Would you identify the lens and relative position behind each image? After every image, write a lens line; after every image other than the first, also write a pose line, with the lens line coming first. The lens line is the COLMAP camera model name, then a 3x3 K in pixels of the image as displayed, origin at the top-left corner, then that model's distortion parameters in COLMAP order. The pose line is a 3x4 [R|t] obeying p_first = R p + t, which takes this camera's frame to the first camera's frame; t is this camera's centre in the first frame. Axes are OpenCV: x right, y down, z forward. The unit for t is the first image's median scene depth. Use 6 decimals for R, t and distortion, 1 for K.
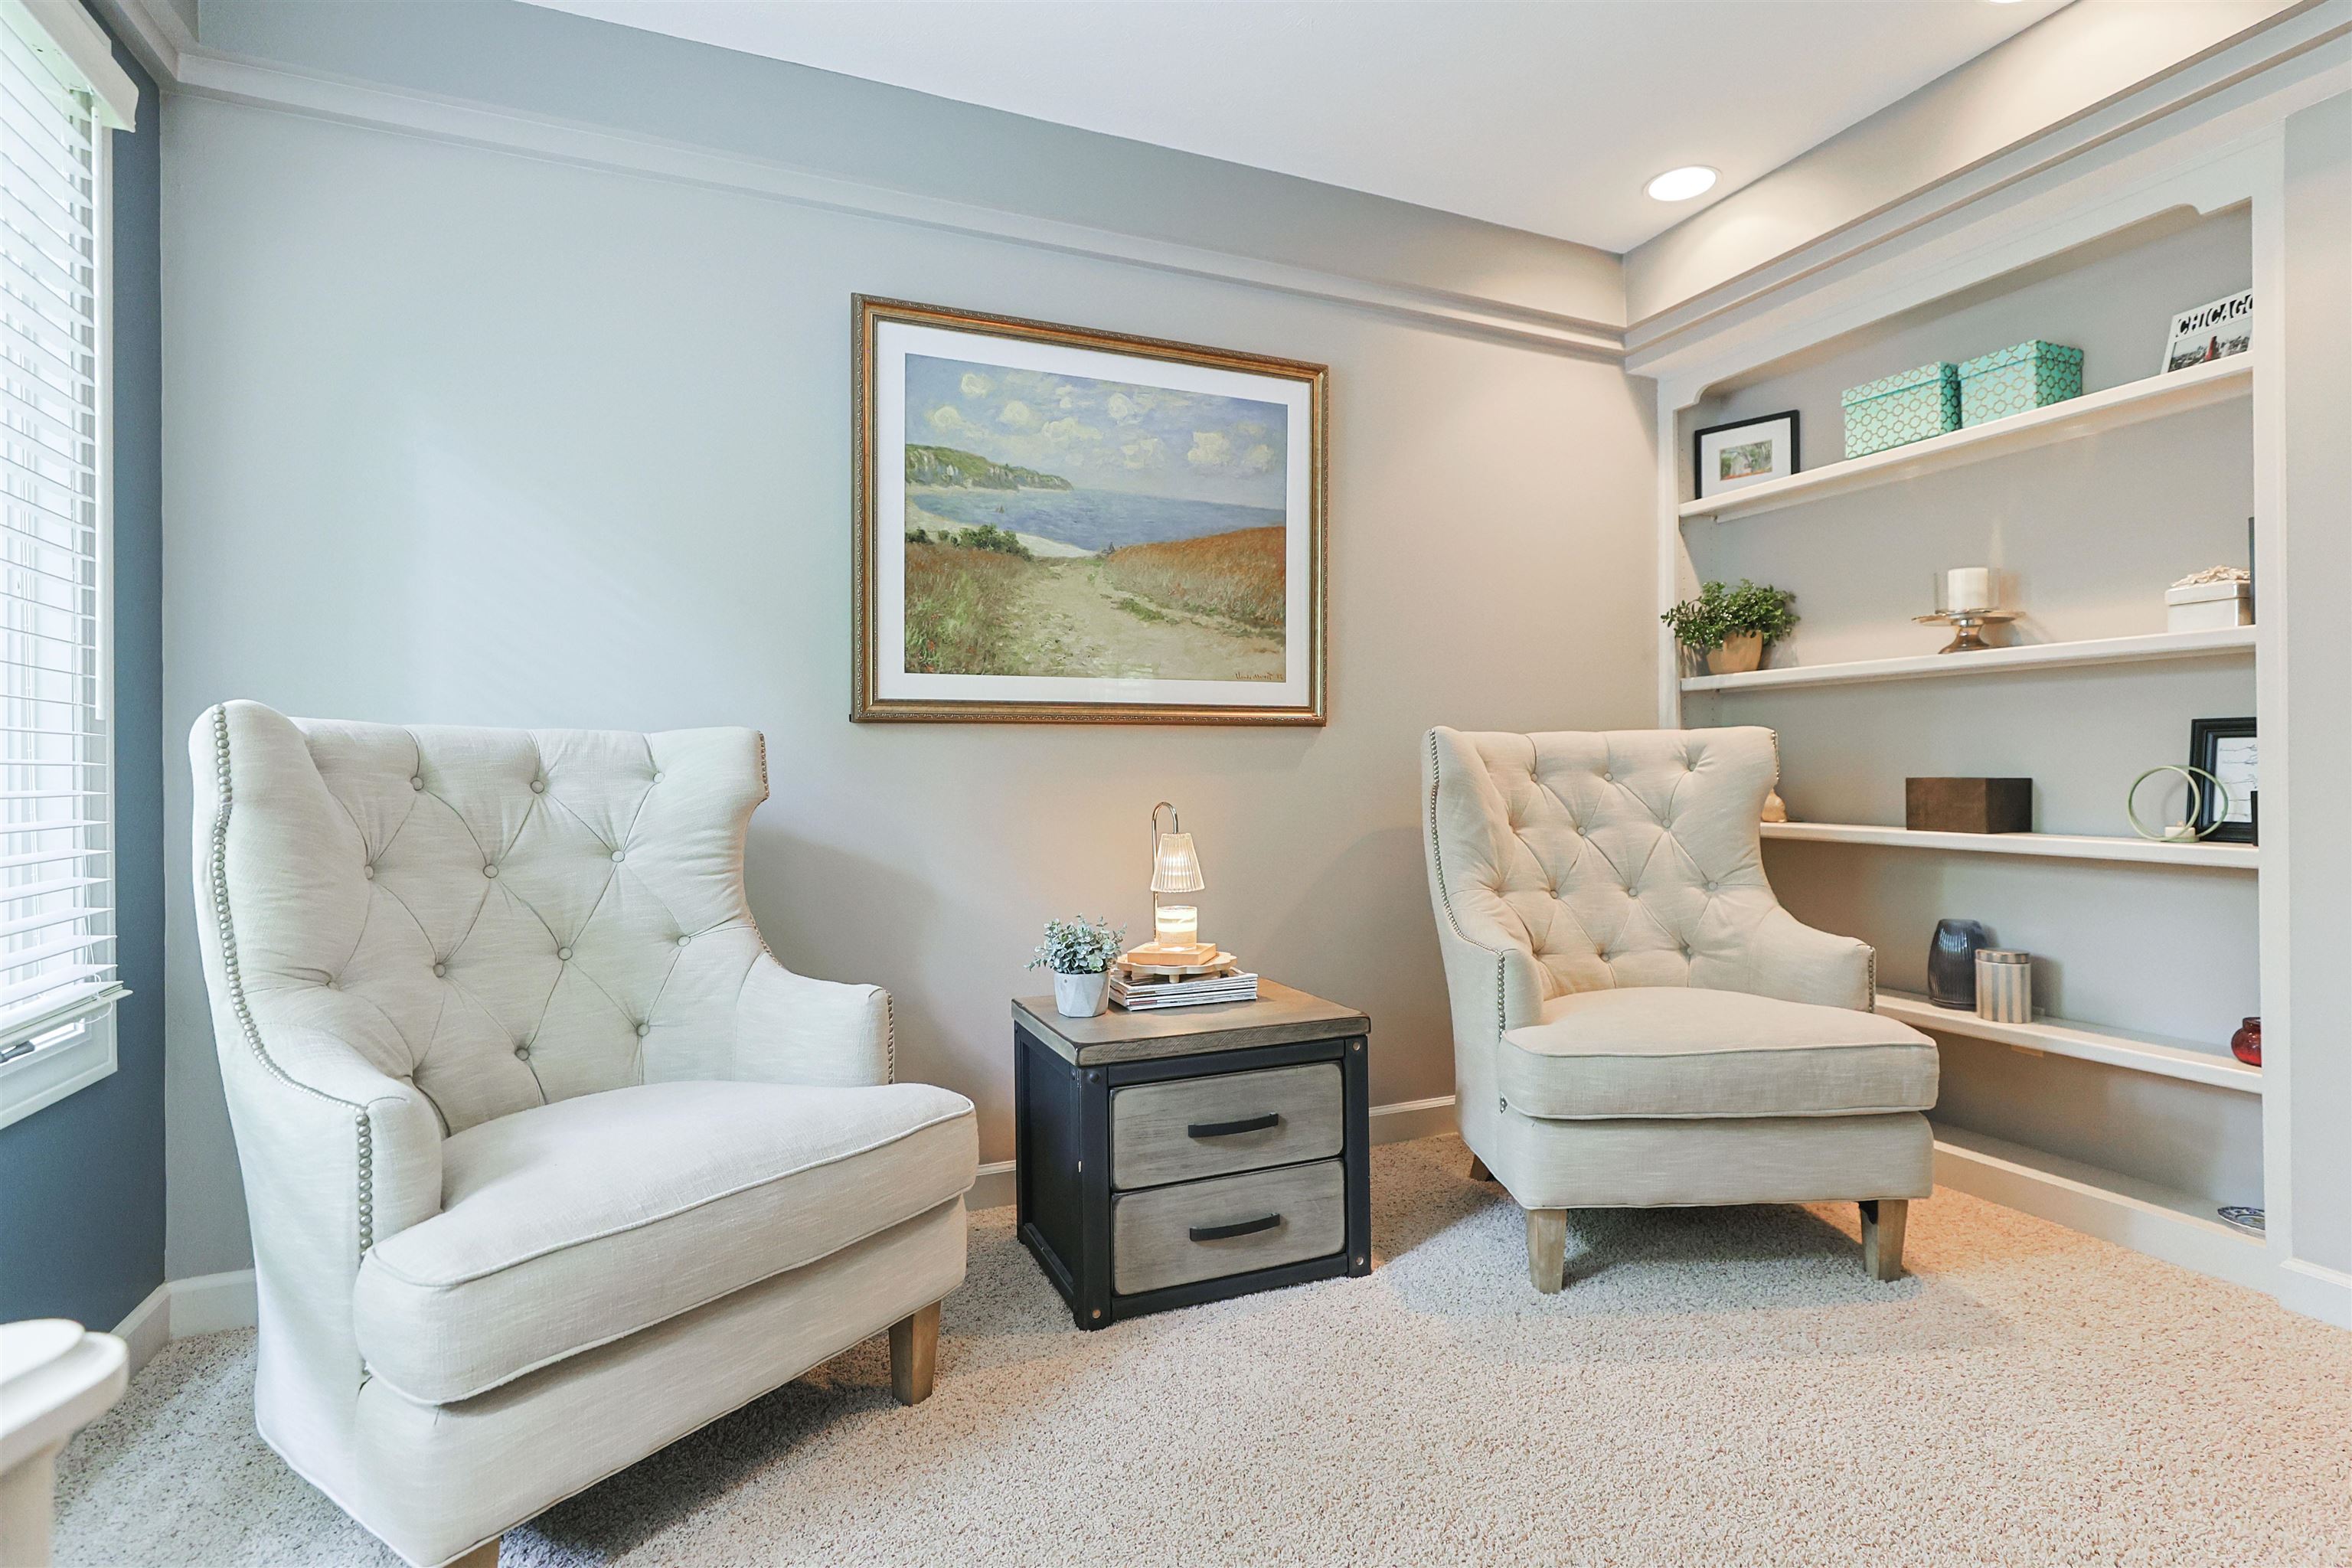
lens RADIAL K [[1140.7, 0, 1195.5], [0, 1140.7, 758.2], [0, 0, 1]] dist [-0.025309, 0.013945]
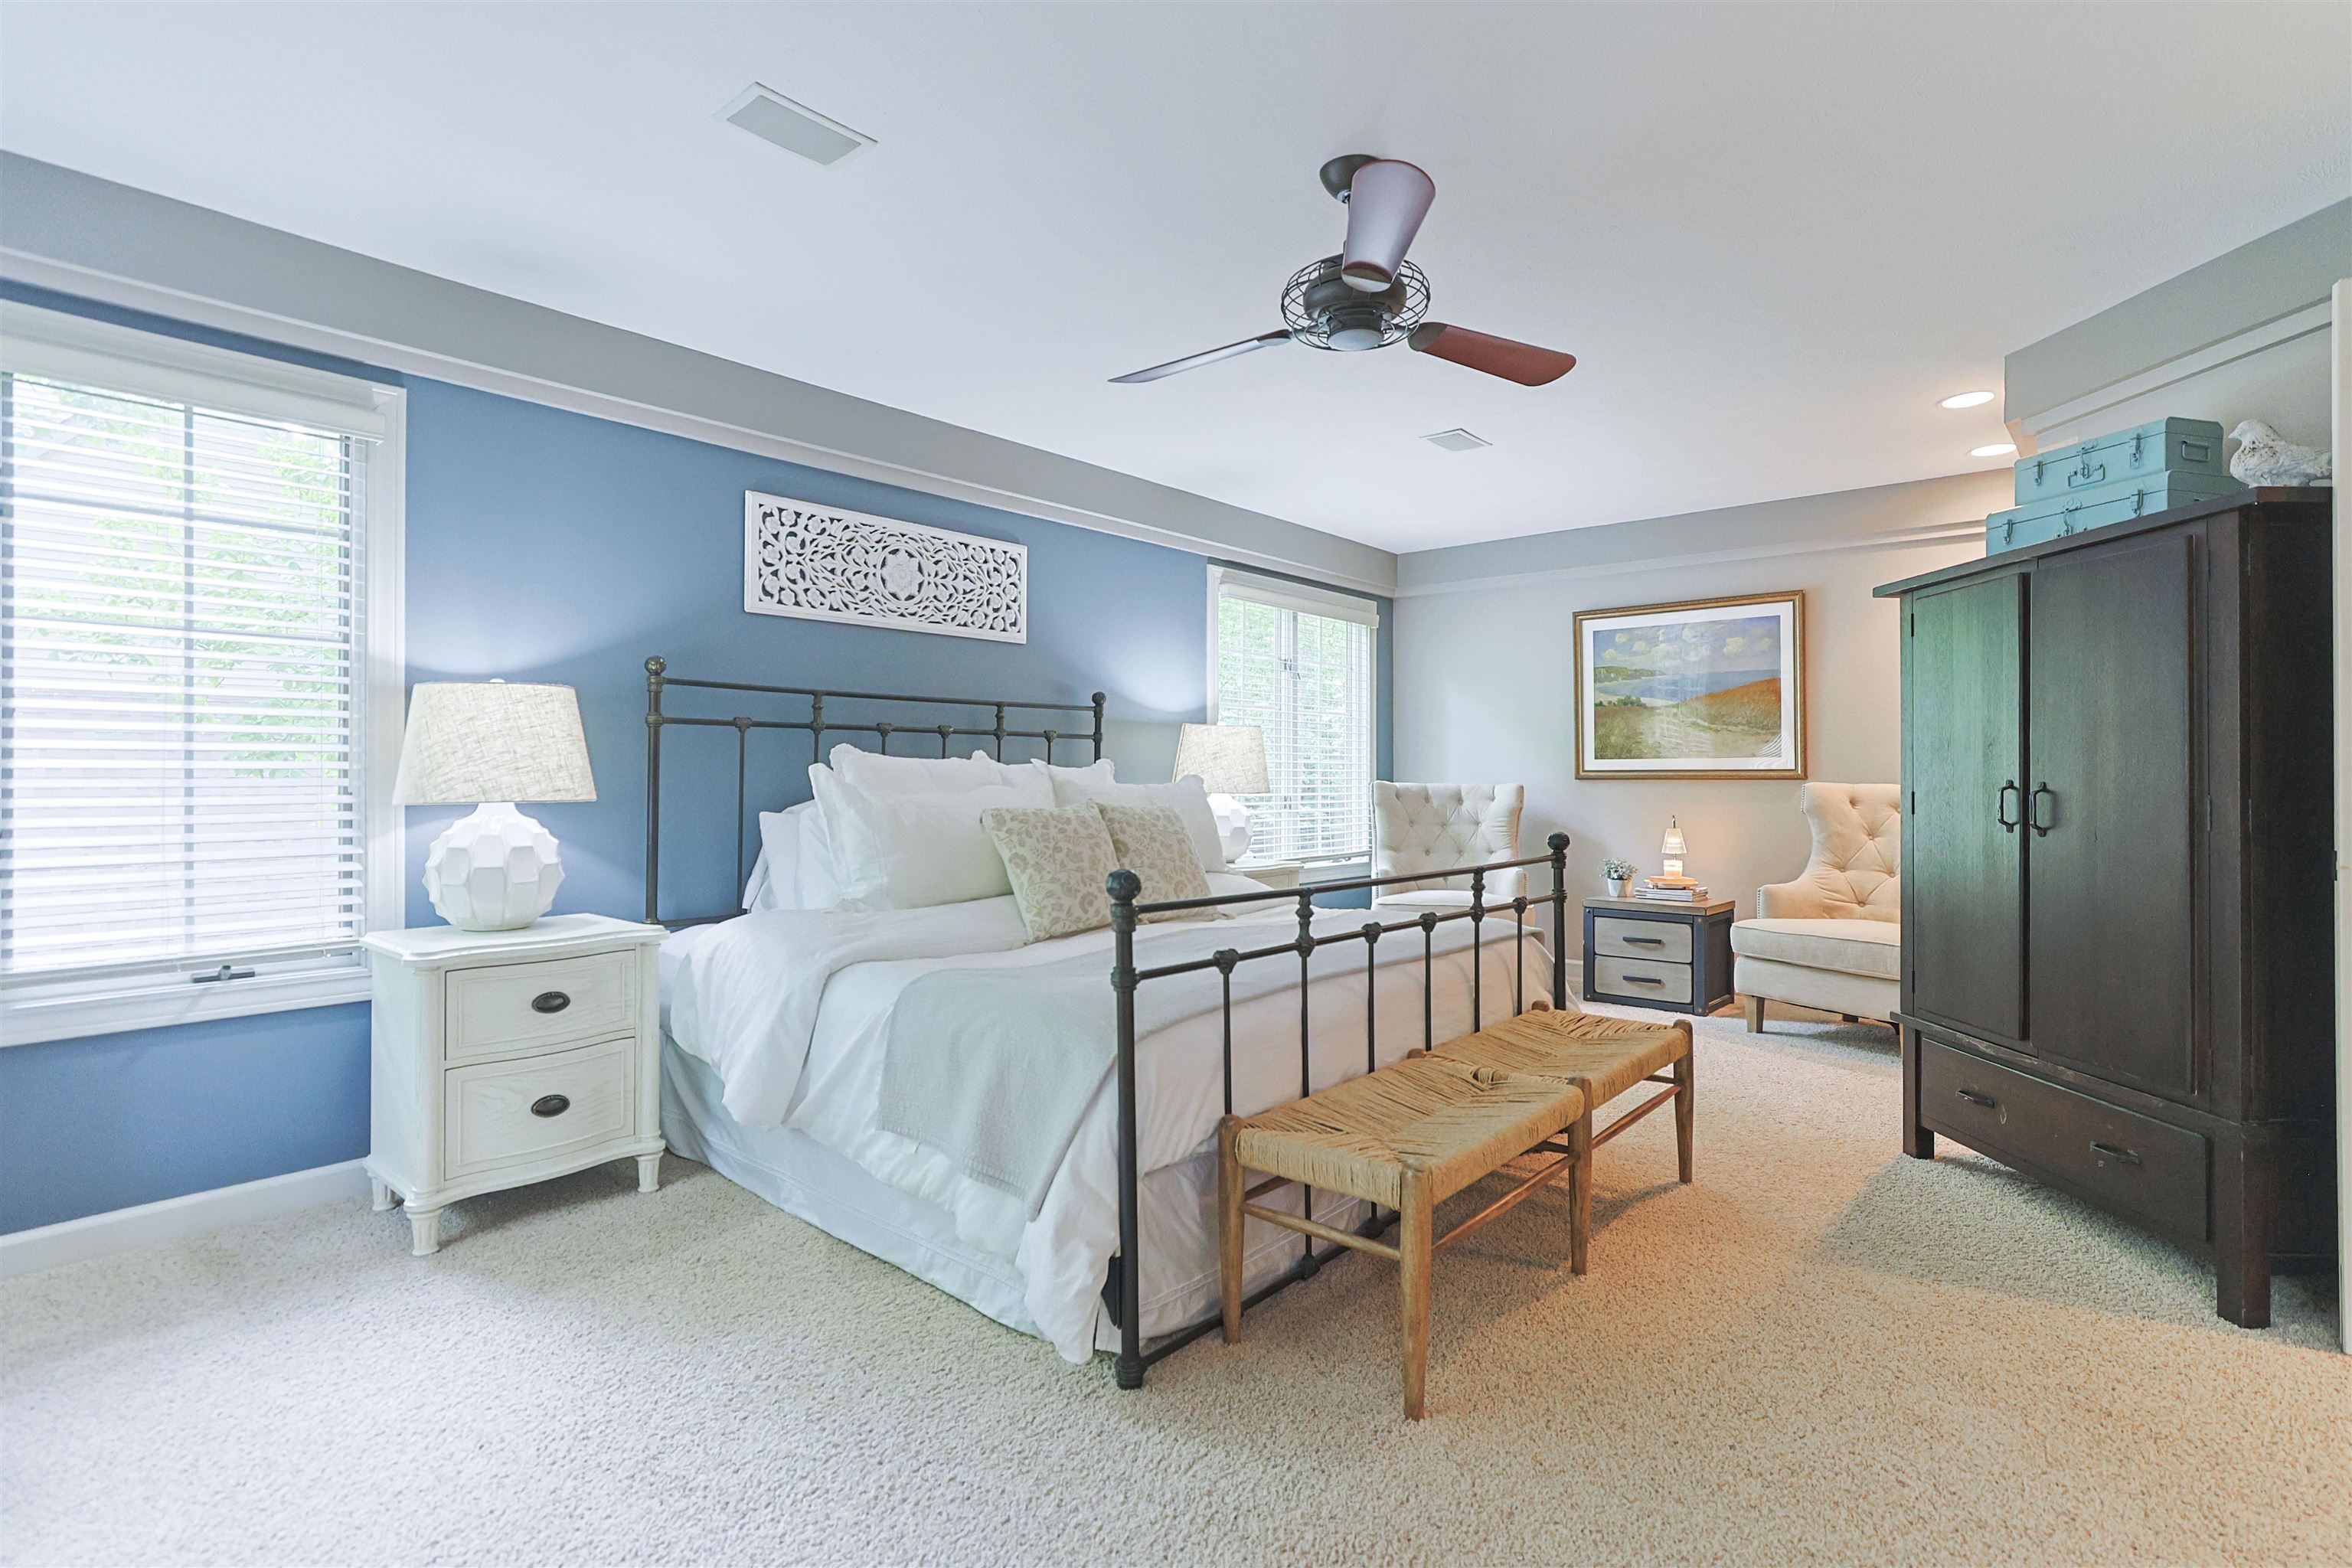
lens RADIAL K [[1140.7, 0, 1200.6], [0, 1140.7, 768.6], [0, 0, 1]] dist [-0.025309, 0.013945]
pose [[0.427177, -0.000730, -0.904168, 1.605603], [0.005012, 0.999986, 0.001561, -0.062360], [0.904154, -0.005199, 0.427175, -0.830904]]
